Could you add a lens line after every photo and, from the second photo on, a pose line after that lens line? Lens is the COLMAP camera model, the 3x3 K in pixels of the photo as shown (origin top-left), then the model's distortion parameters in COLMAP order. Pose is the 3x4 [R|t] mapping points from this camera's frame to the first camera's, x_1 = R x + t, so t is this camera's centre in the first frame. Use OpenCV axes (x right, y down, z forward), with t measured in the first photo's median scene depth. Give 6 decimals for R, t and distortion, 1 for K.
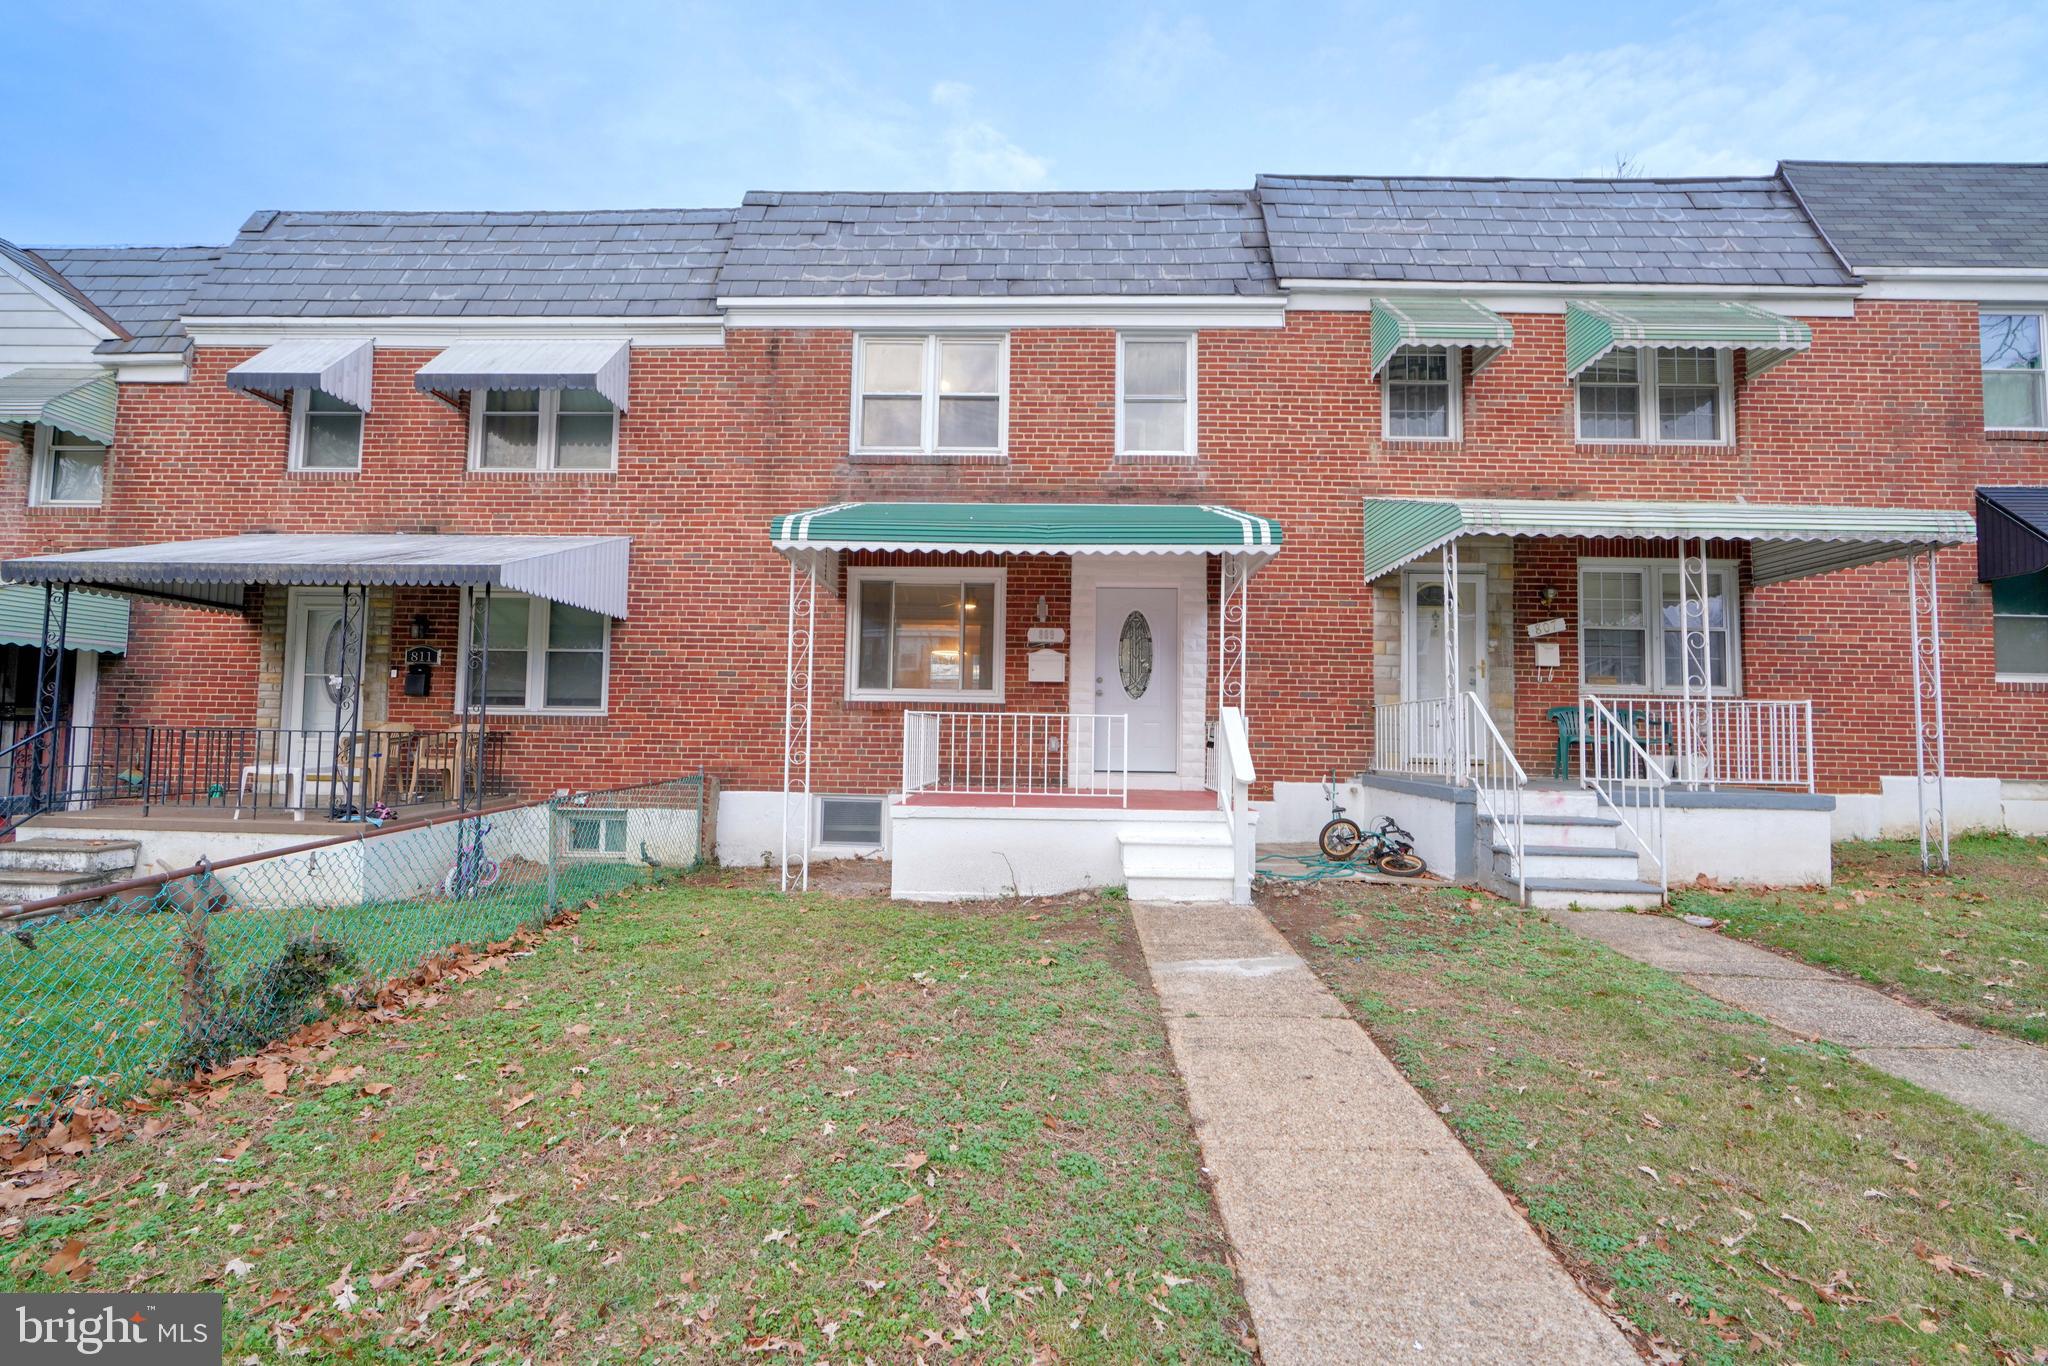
lens RADIAL K [[936.5, 0, 1029.9], [0, 936.5, 683.8], [0, 0, 1]] dist [-0.015360, 0.007939]
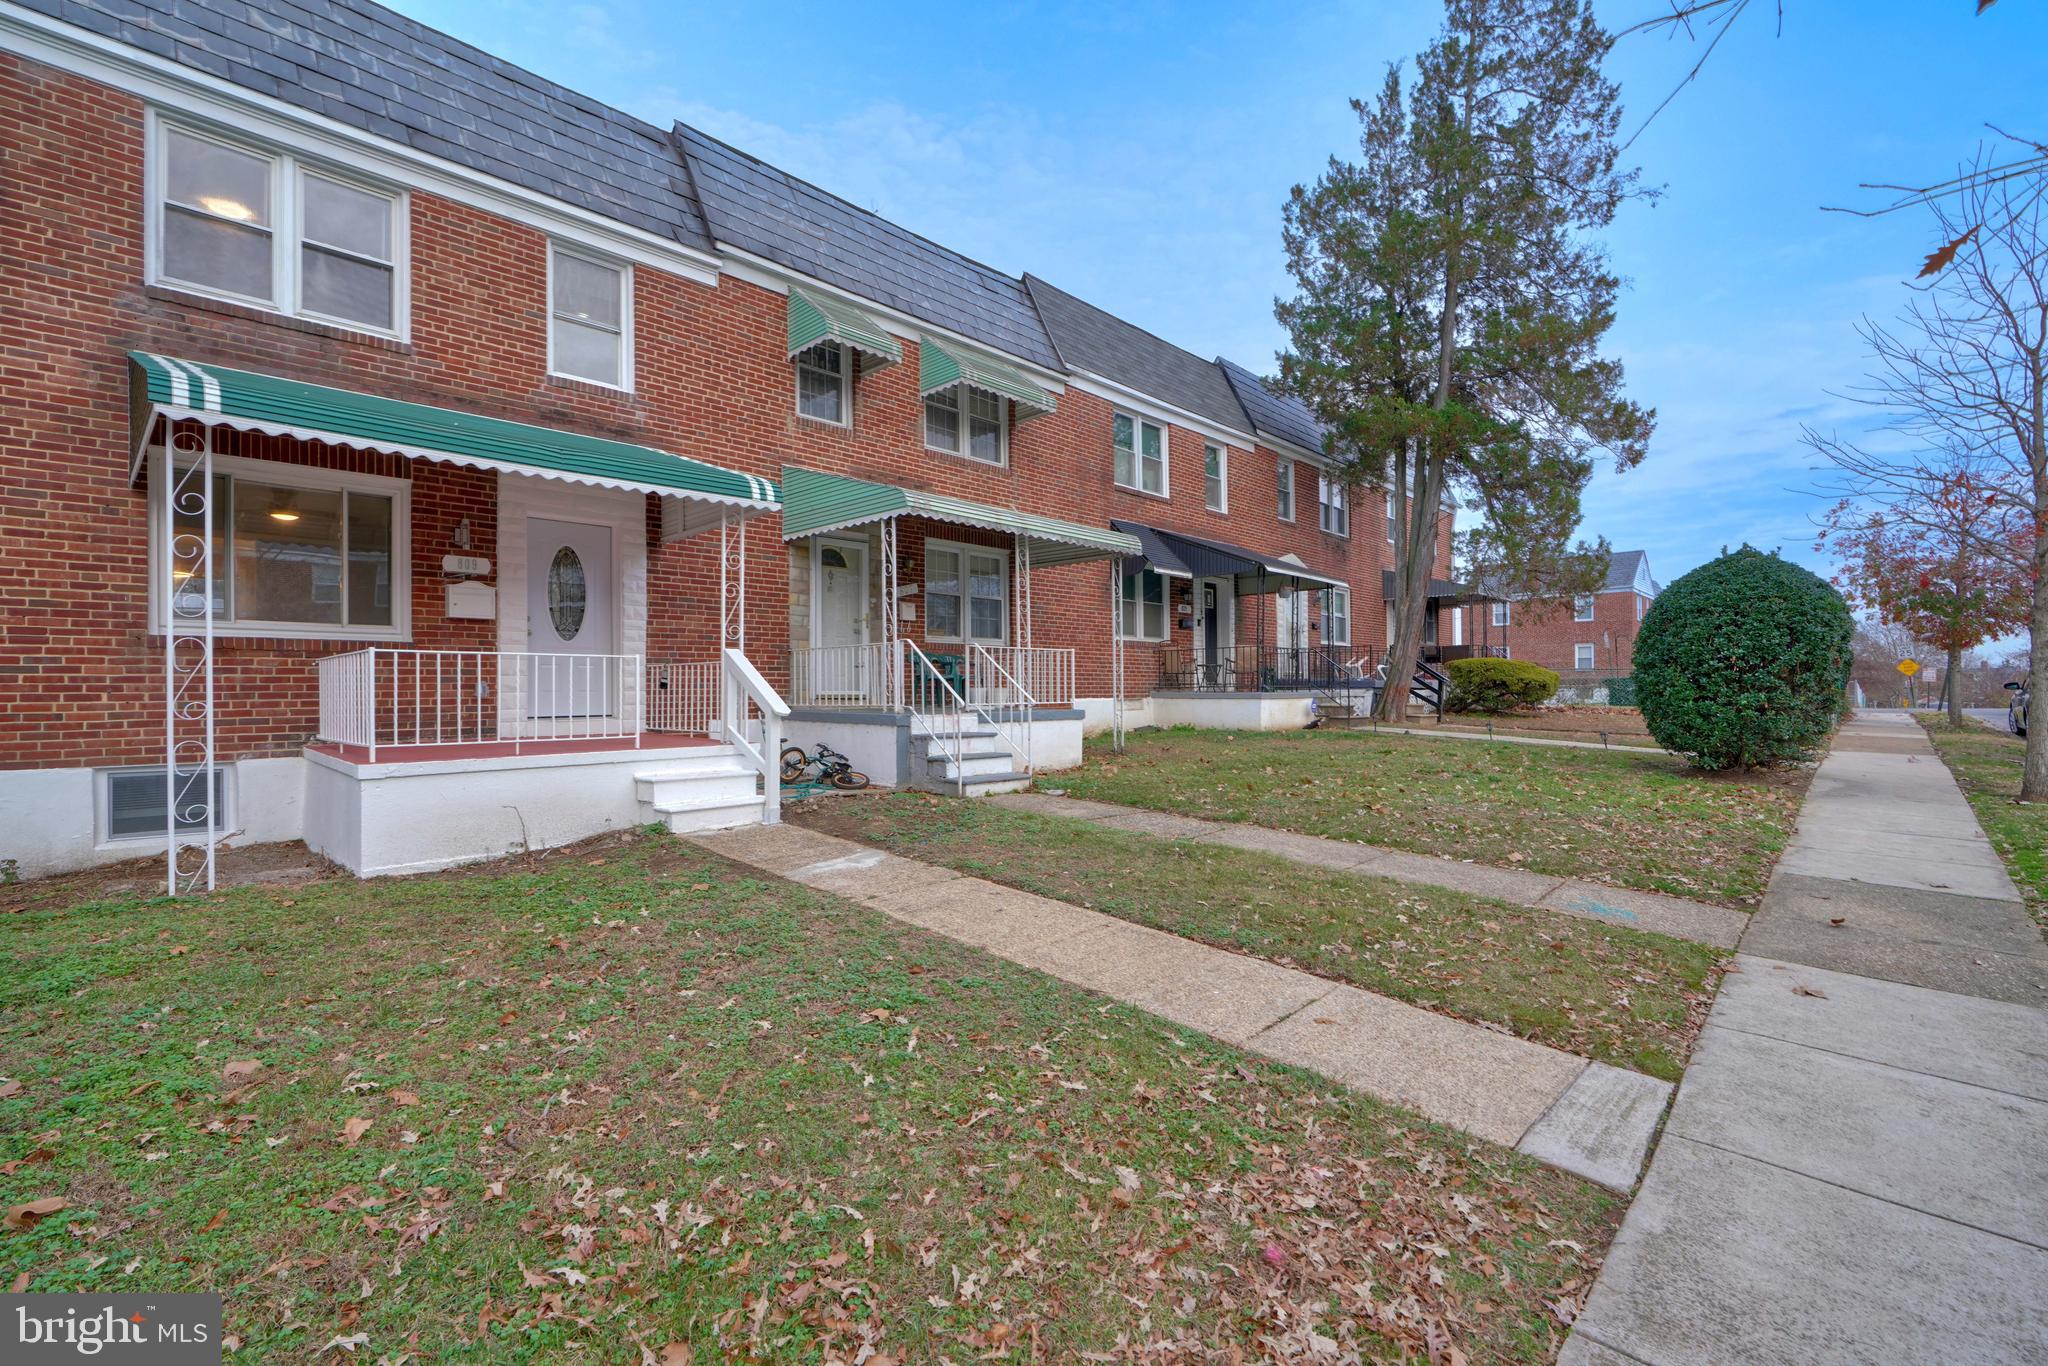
lens RADIAL K [[936.5, 0, 1041.4], [0, 936.5, 685.7], [0, 0, 1]] dist [-0.015360, 0.007939]
pose [[0.648827, -0.017711, 0.760730, -0.298242], [-0.024380, 0.998732, 0.044046, 0.009142], [-0.760545, -0.047125, 0.647572, 0.024347]]
